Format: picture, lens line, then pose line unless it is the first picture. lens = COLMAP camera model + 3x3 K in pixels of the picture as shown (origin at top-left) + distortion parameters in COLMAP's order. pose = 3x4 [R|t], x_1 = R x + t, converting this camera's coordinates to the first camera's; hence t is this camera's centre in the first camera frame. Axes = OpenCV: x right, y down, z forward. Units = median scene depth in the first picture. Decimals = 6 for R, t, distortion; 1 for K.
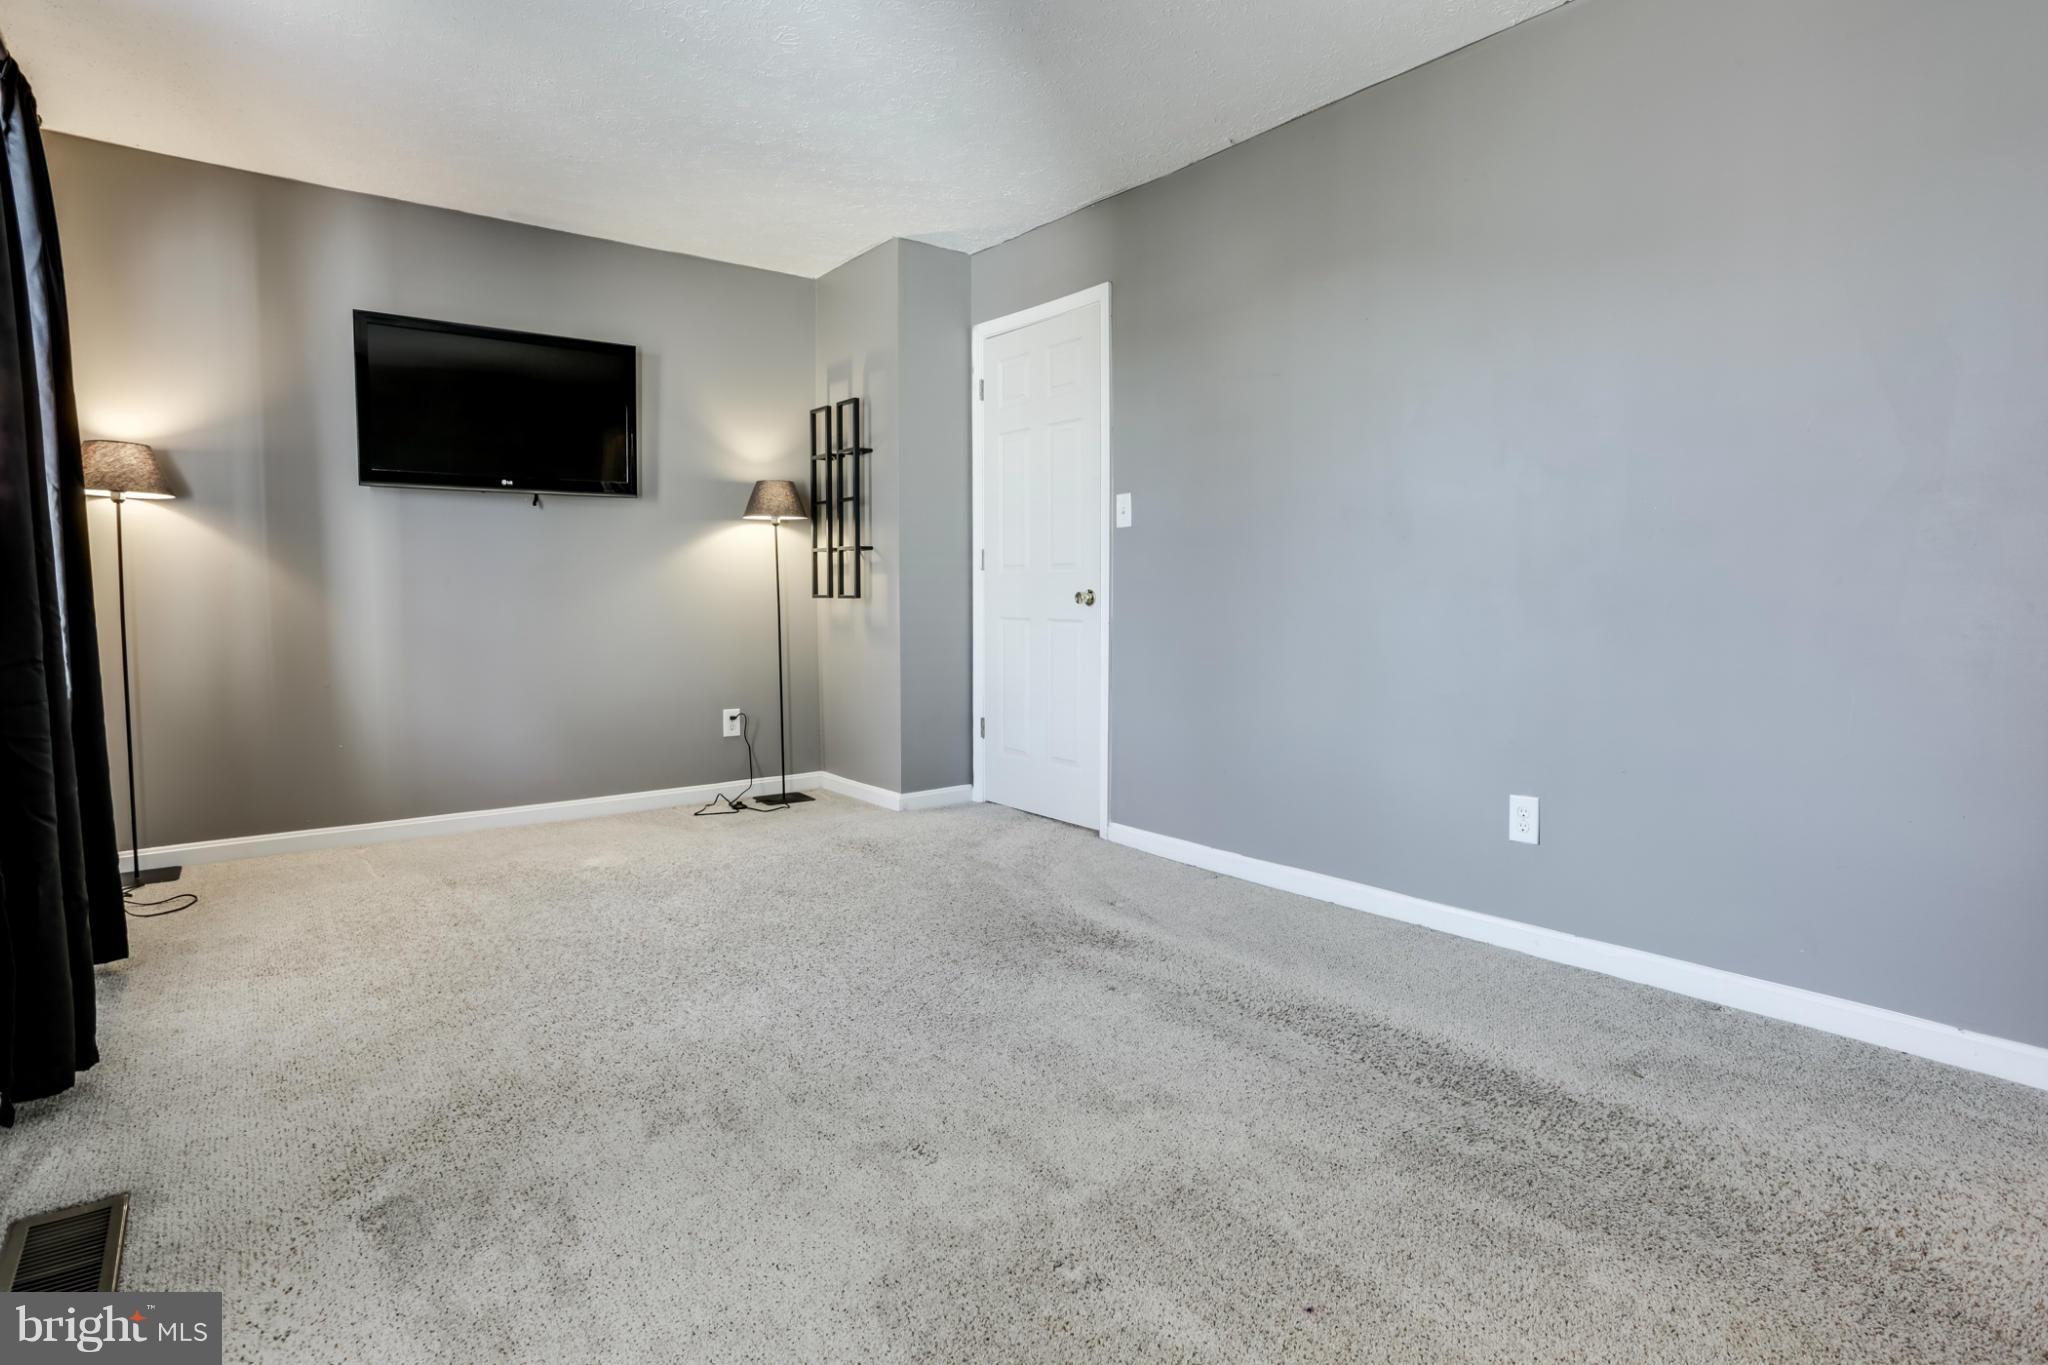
lens RADIAL K [[1022.6, 0, 1026.6], [0, 1022.6, 663.6], [0, 0, 1]] dist [-0.082284, 0.043096]
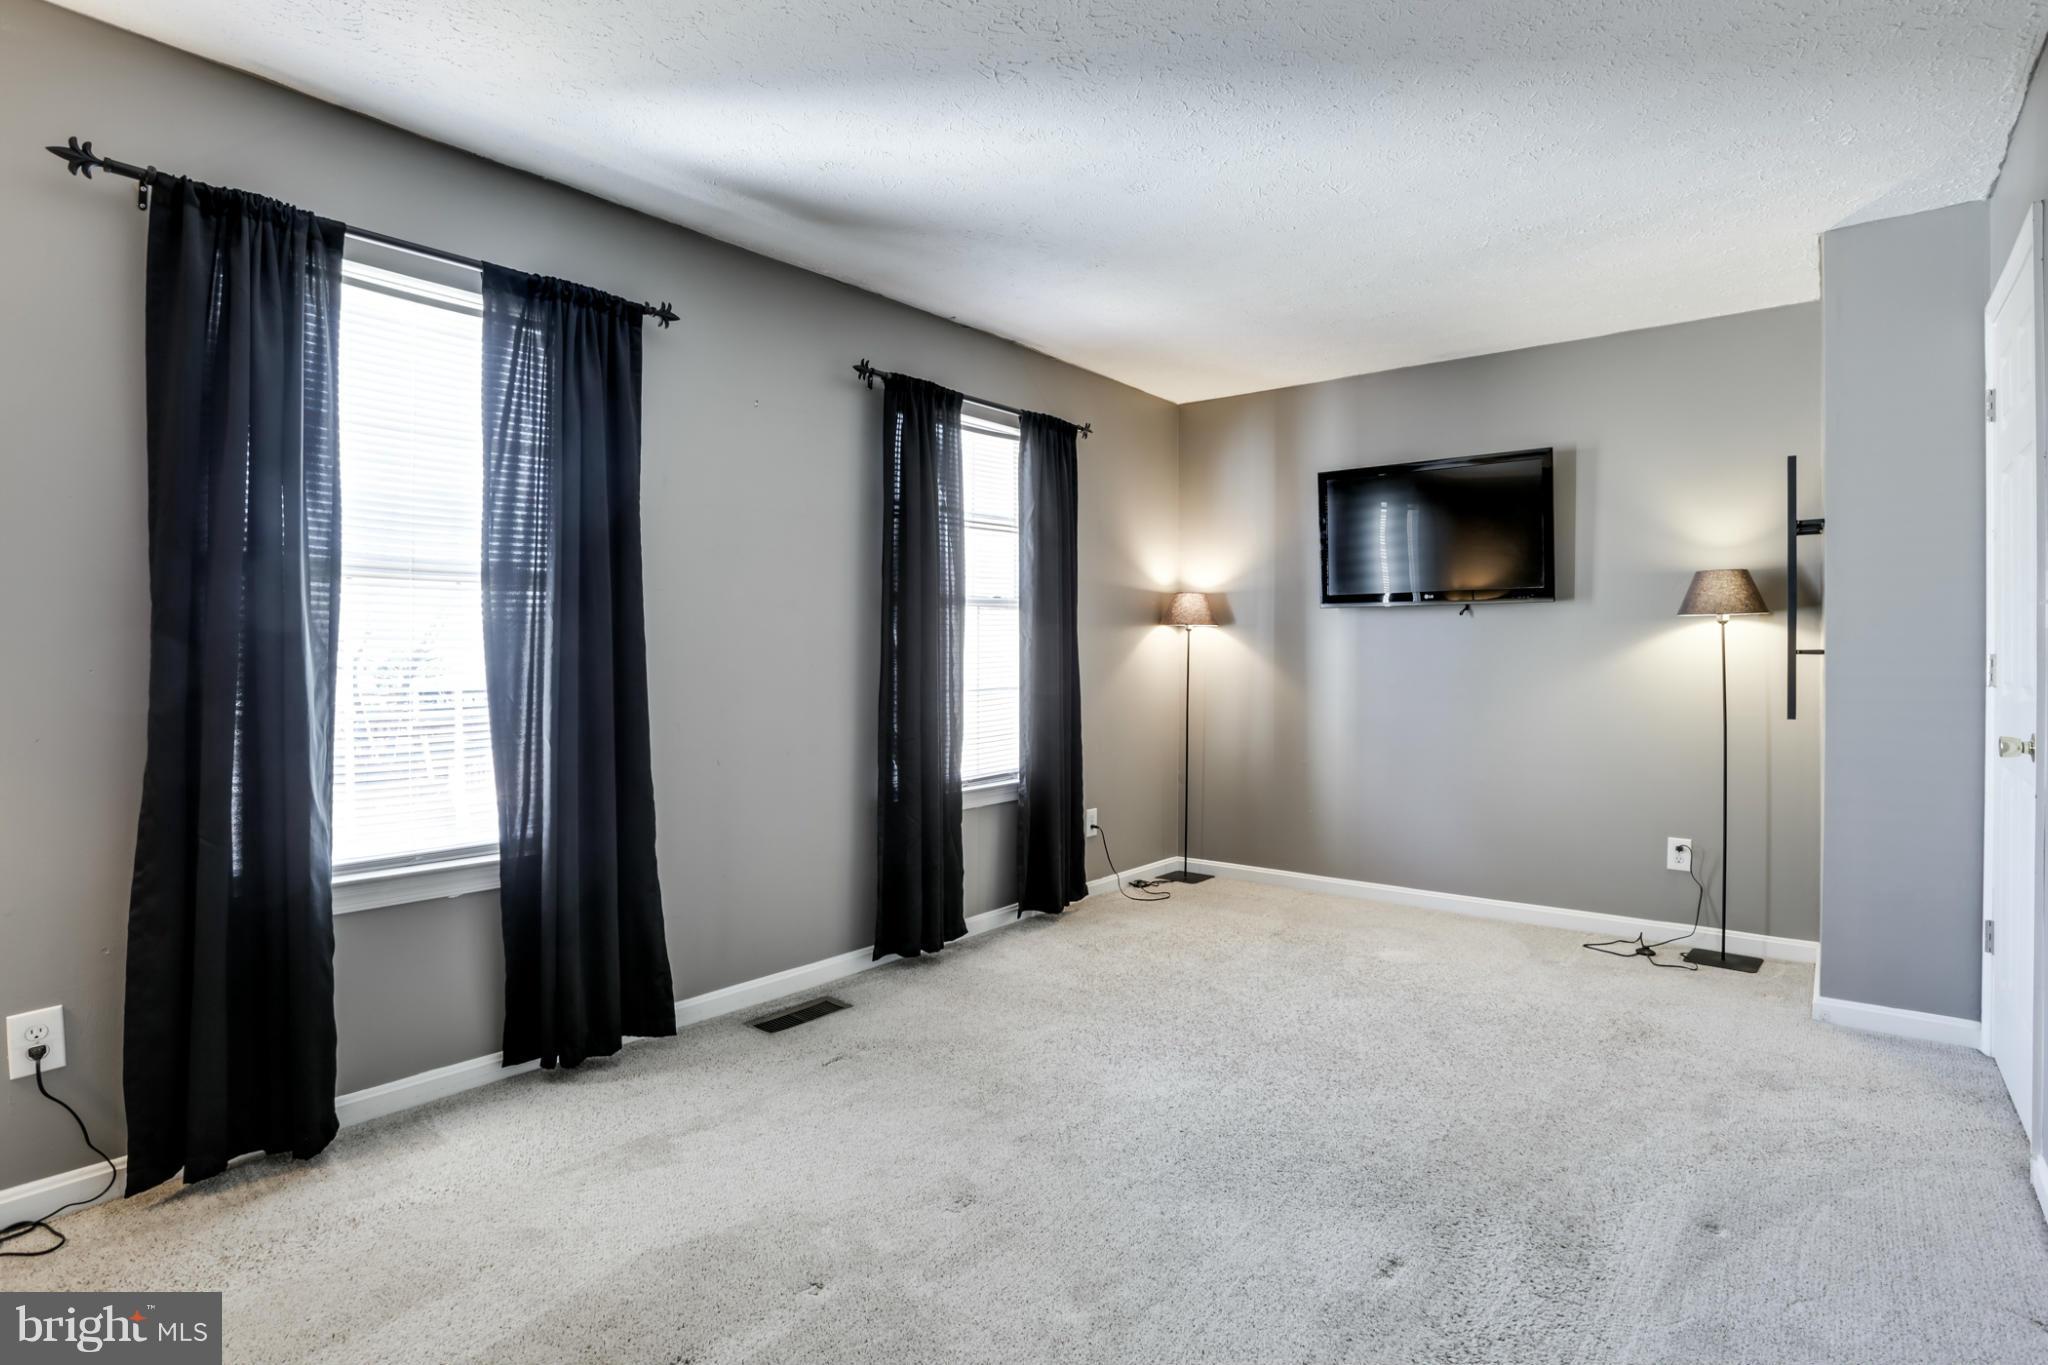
lens RADIAL K [[1008.7, 0, 1025.9], [0, 1008.7, 653.2], [0, 0, 1]] dist [-0.048115, 0.017393]
pose [[0.248531, 0.003416, -0.968618, 0.494415], [-0.069819, 0.997456, -0.014396, -0.078651], [0.966104, 0.071205, 0.248137, 0.325040]]
